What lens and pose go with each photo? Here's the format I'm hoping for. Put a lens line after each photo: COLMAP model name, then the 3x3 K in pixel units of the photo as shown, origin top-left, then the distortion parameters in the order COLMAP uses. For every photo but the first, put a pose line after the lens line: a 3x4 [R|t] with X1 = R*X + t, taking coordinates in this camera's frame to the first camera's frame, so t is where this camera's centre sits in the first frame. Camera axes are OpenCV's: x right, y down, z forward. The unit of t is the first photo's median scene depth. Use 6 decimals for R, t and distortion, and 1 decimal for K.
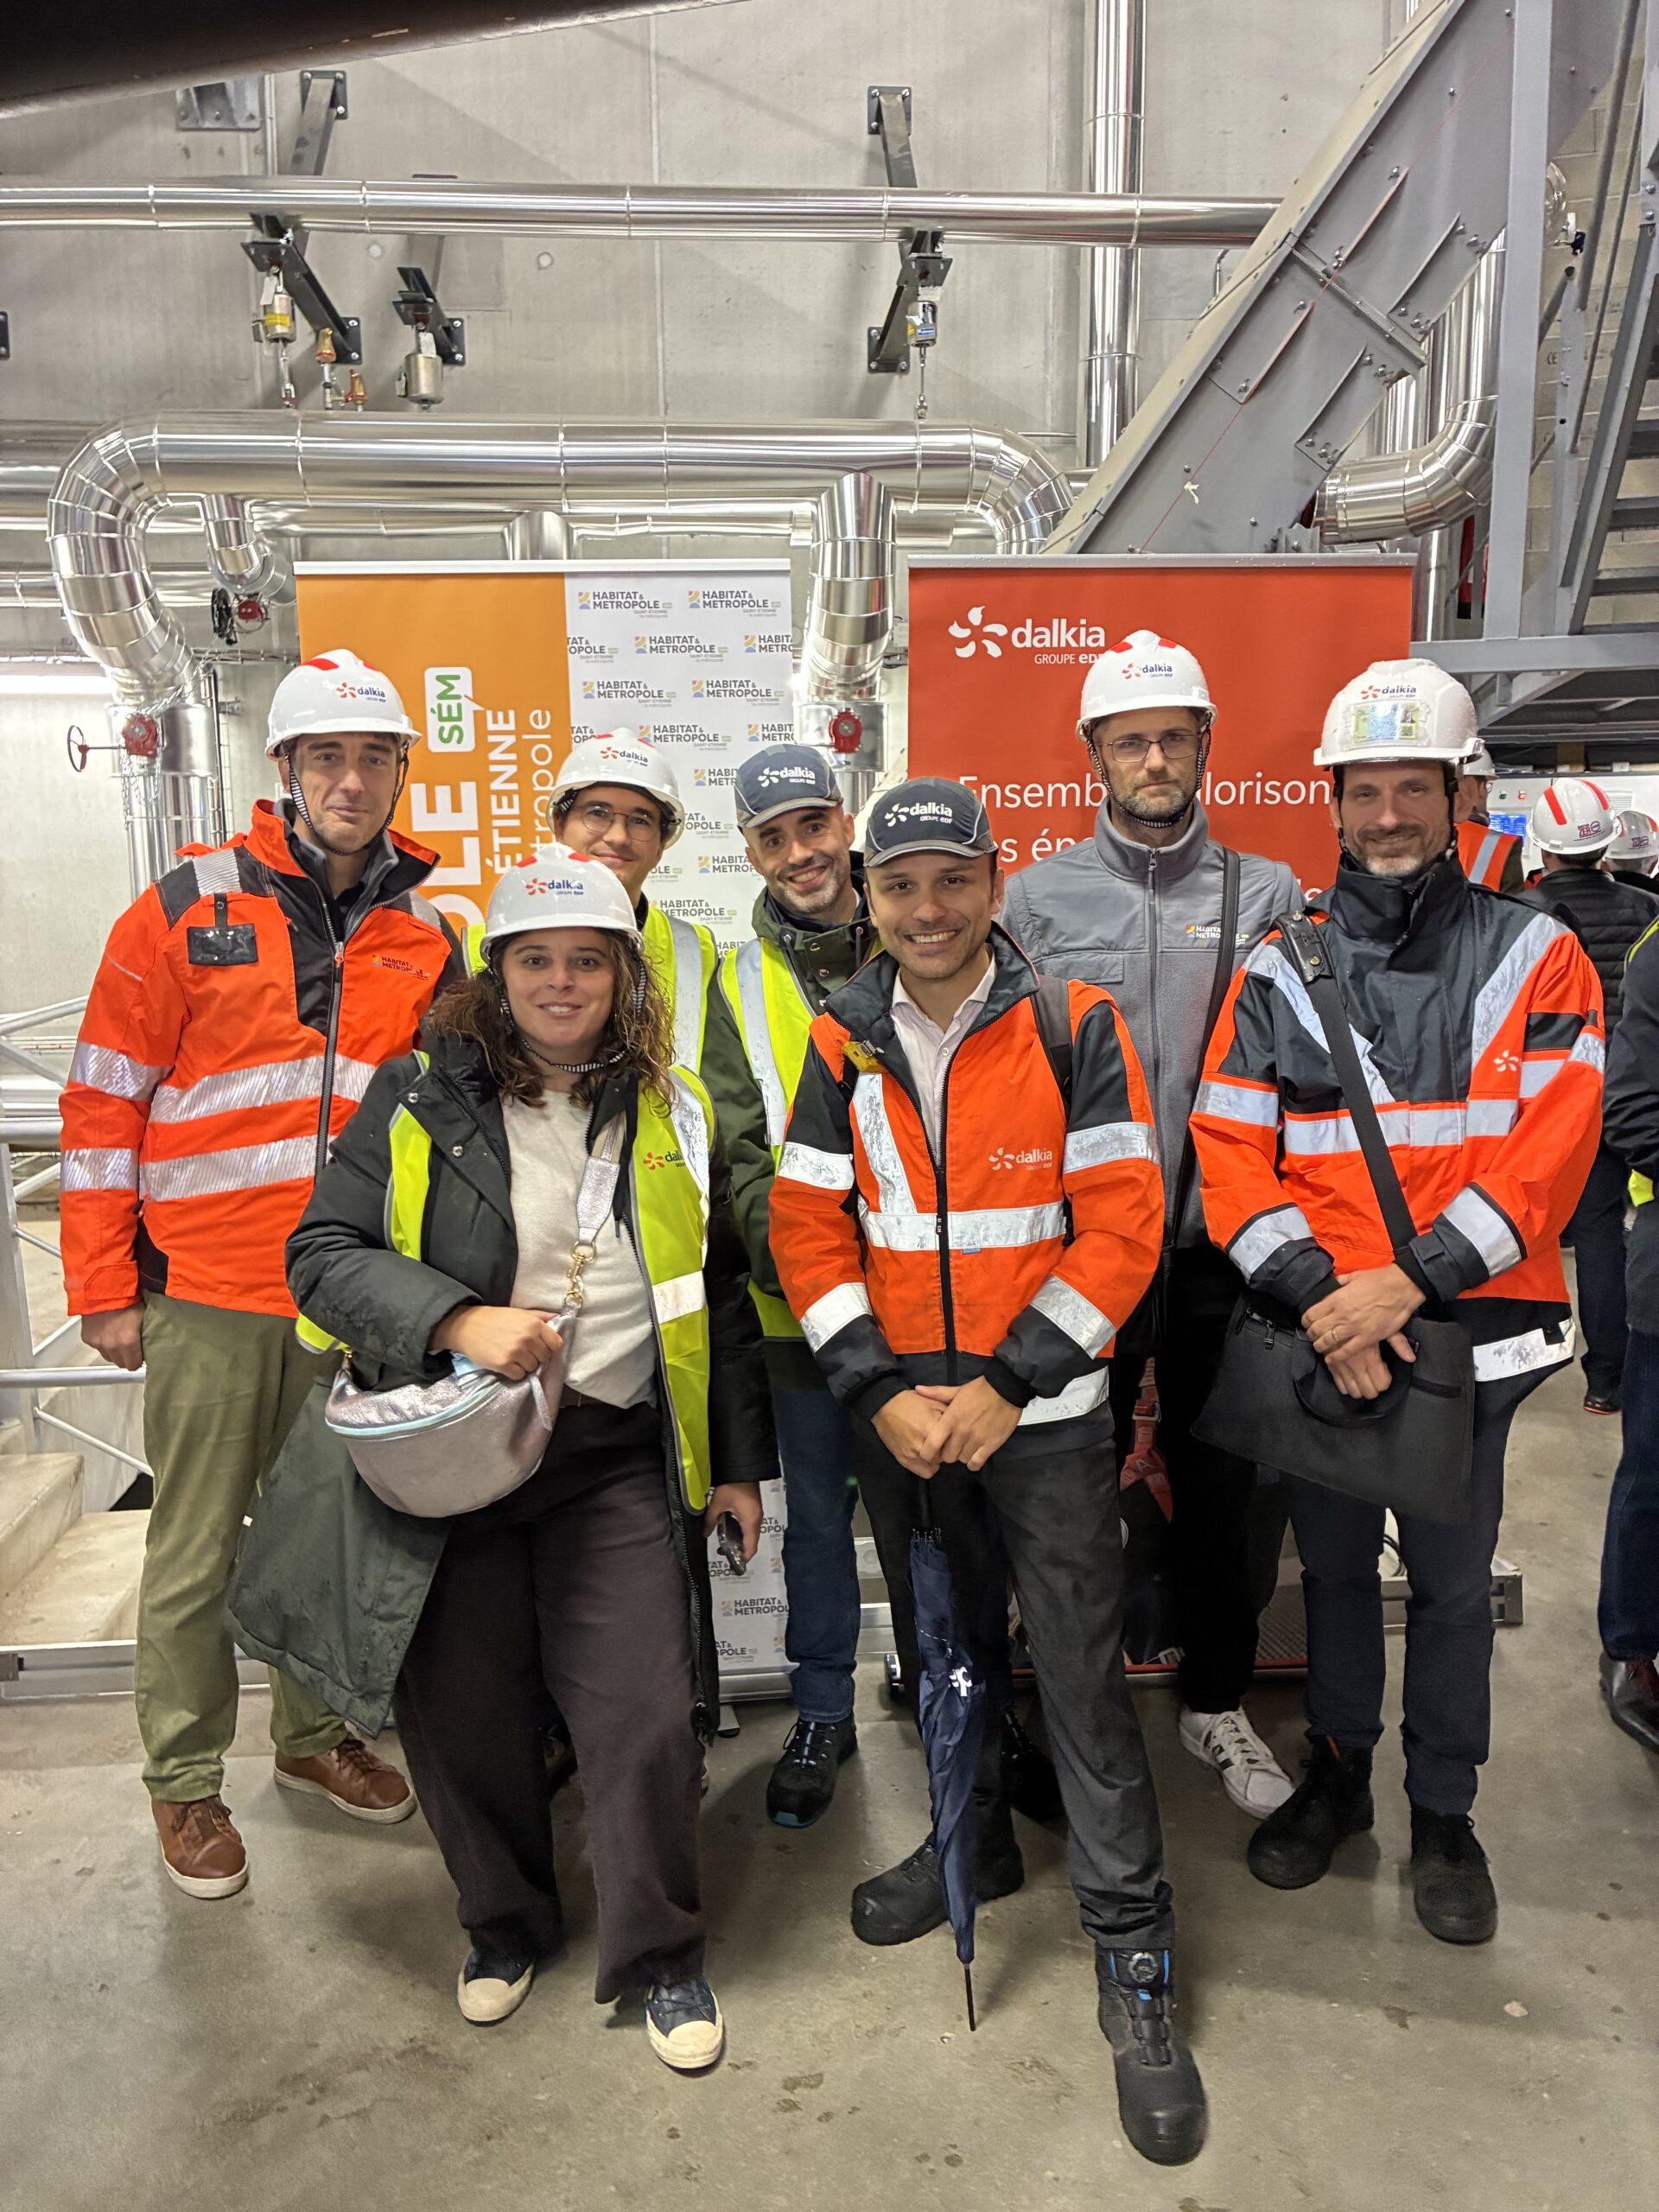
lens RADIAL K [[1701.5, 0, 822.2], [0, 1701.5, 1105.0], [0, 0, 1]] dist [-0.000309, 0.021597]
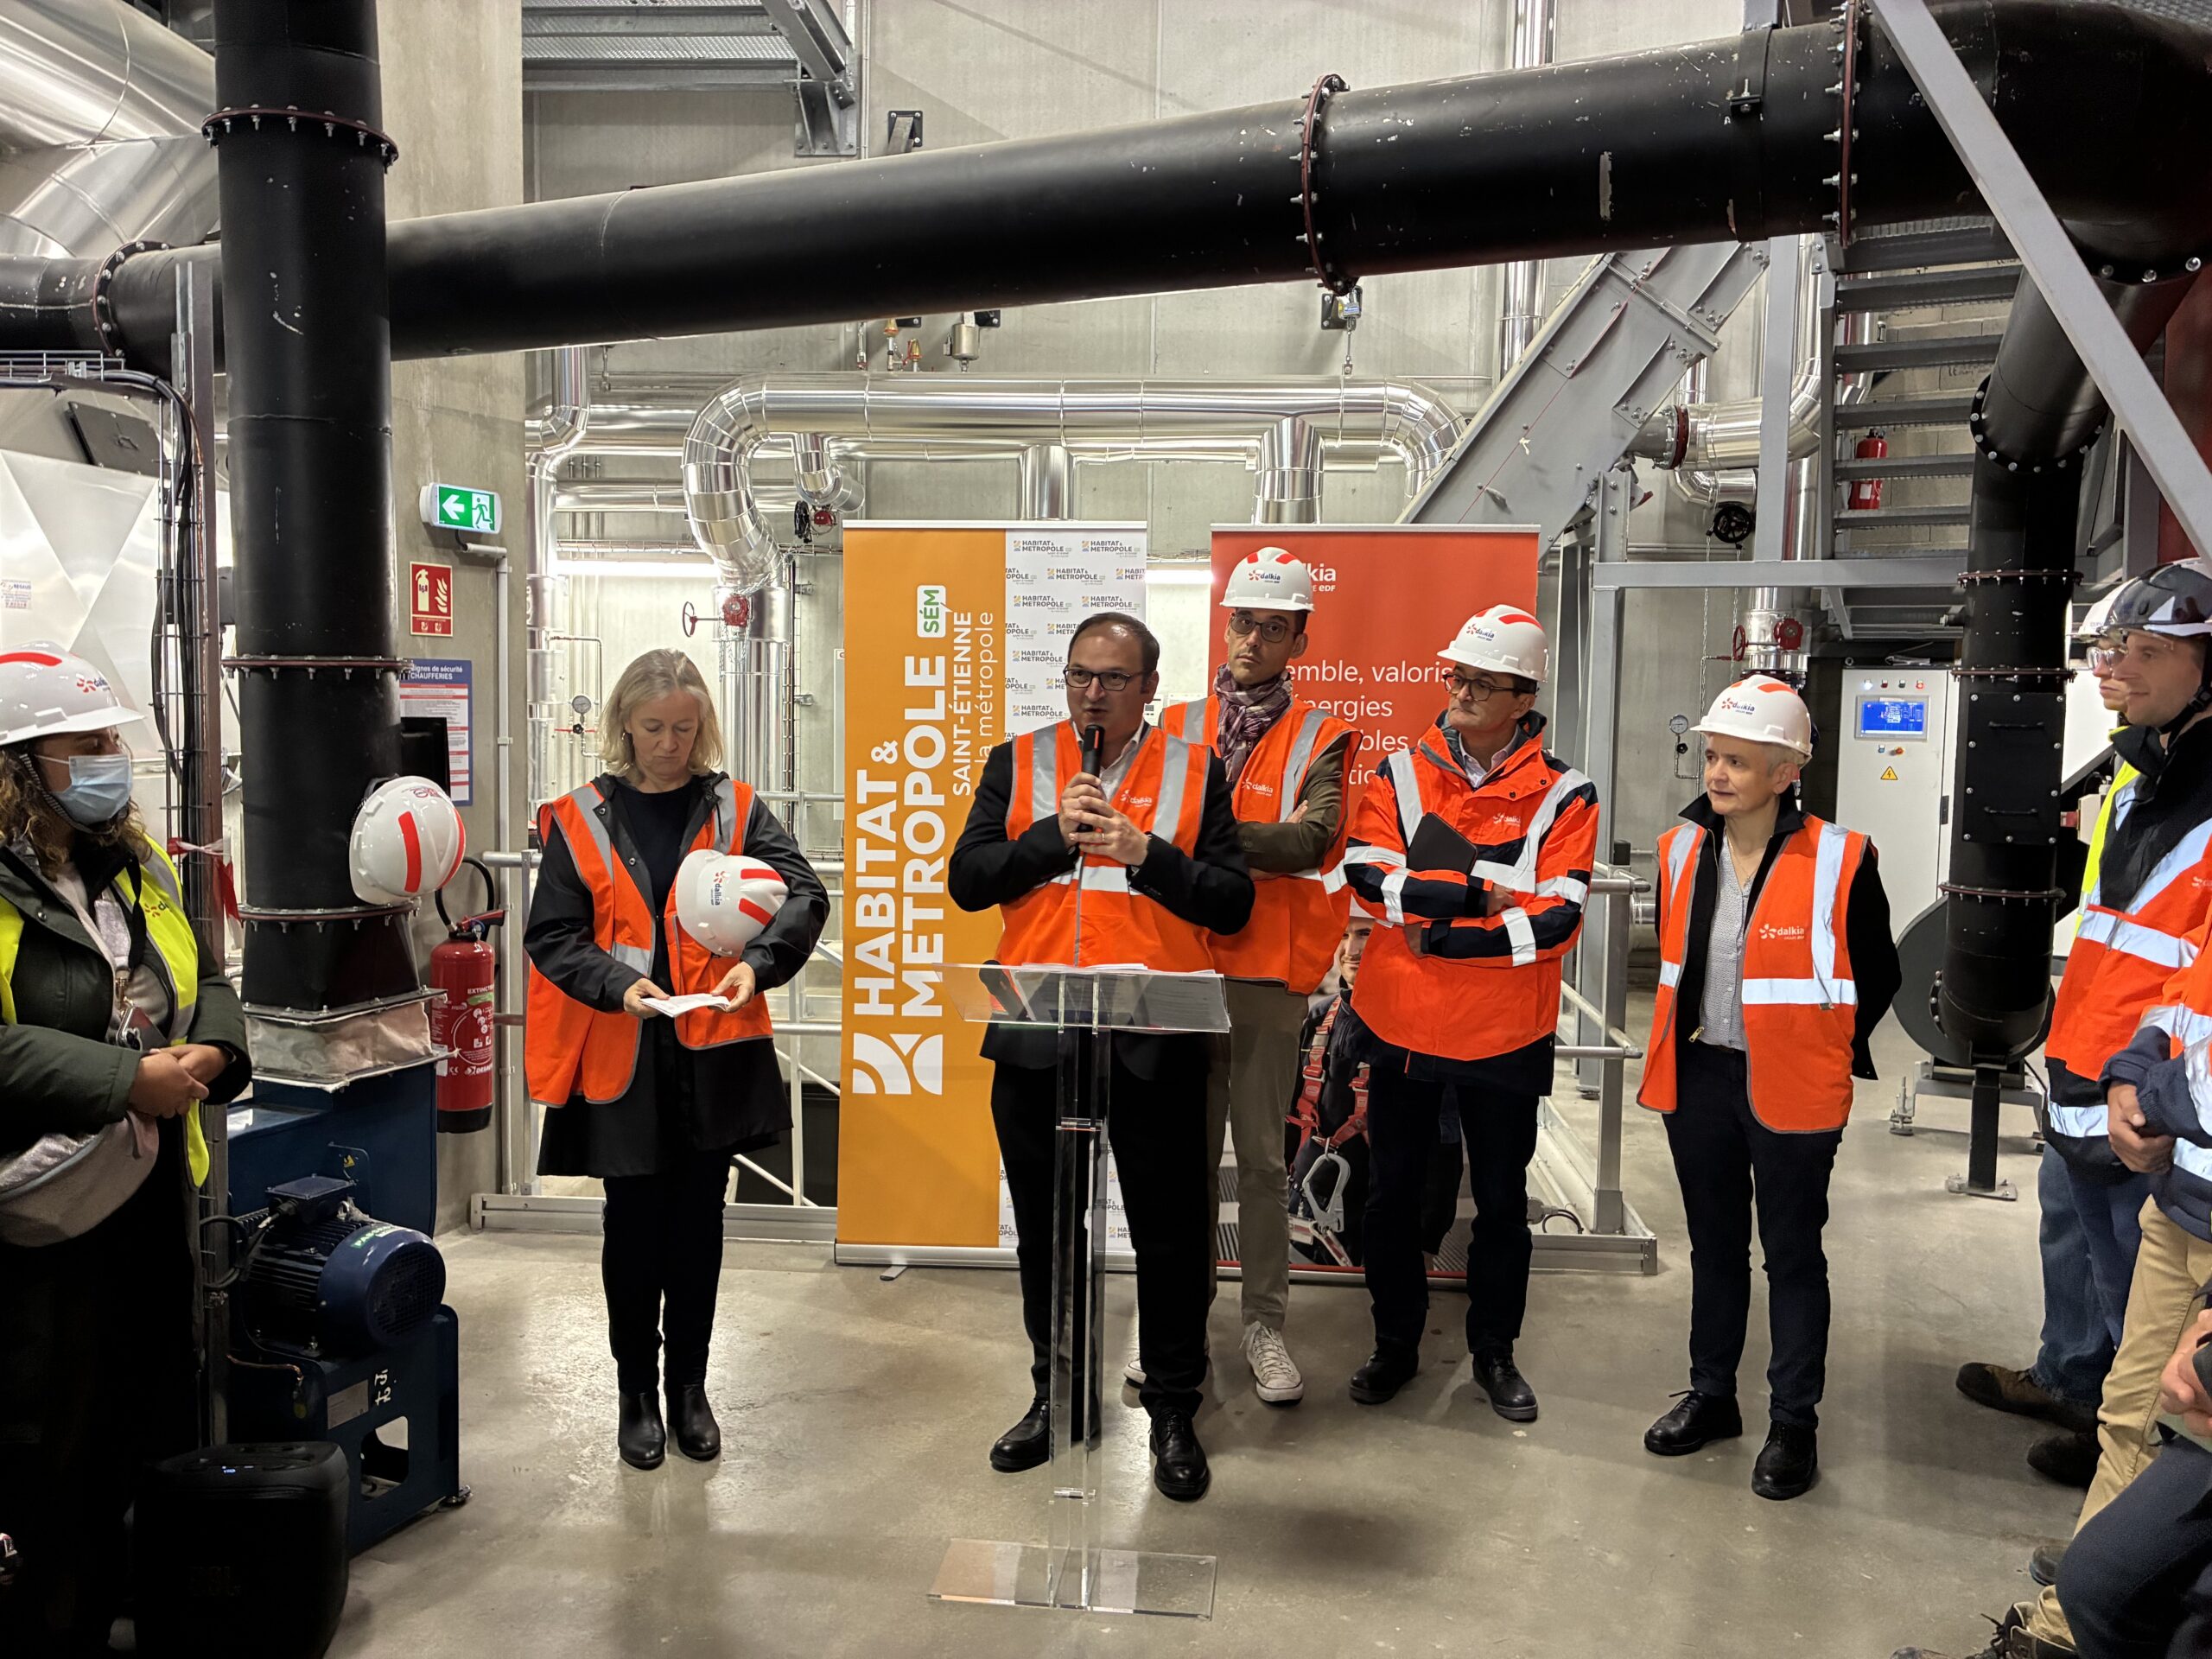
lens RADIAL K [[1701.5, 0, 1108.3], [0, 1701.5, 819.7], [0, 0, 1]] dist [-0.000309, 0.021597]
pose [[0.988126, 0.038272, -0.148800, 0.084014], [-0.051329, 0.995064, -0.084926, 0.039788], [0.144816, 0.091556, 0.985214, -0.235433]]
